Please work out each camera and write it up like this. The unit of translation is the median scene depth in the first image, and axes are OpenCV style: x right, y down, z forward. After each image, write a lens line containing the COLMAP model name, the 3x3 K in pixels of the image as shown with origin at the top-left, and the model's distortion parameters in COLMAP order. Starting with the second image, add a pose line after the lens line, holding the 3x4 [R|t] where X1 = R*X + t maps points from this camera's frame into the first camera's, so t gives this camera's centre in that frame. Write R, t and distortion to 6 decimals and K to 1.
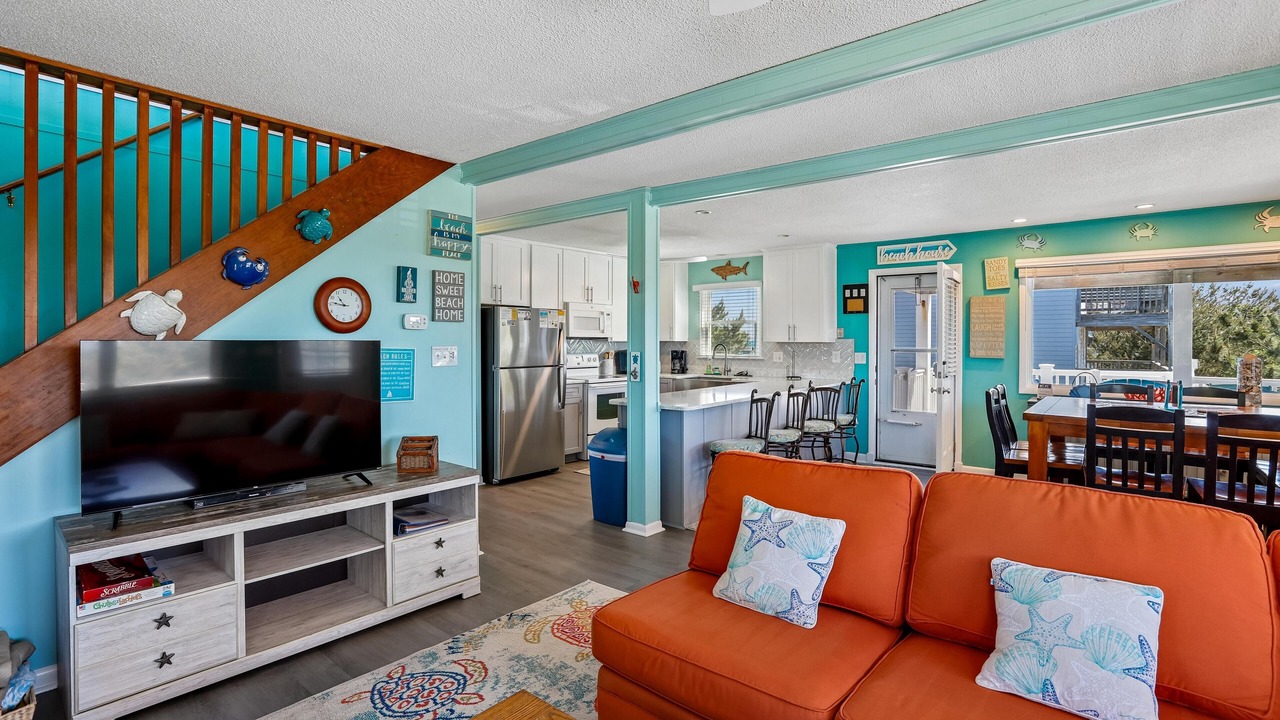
lens RADIAL K [[592.8, 0, 637.0], [0, 592.8, 342.7], [0, 0, 1]] dist [-0.055864, 0.020307]
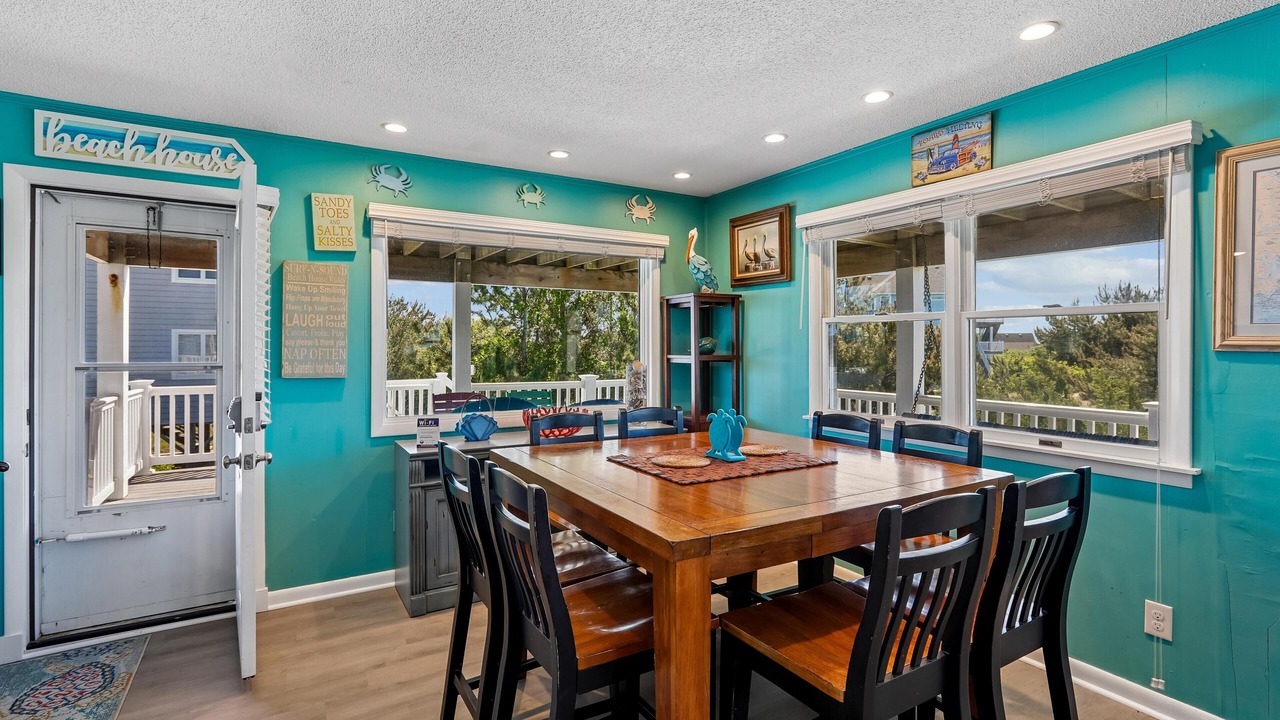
lens RADIAL K [[602.0, 0, 642.7], [0, 602.0, 347.2], [0, 0, 1]] dist [-0.022382, 0.015584]
pose [[0.327501, -0.003863, 0.944843, 0.195765], [0.004010, 0.999988, 0.002699, -0.002781], [-0.944842, 0.002905, 0.327512, 0.581939]]
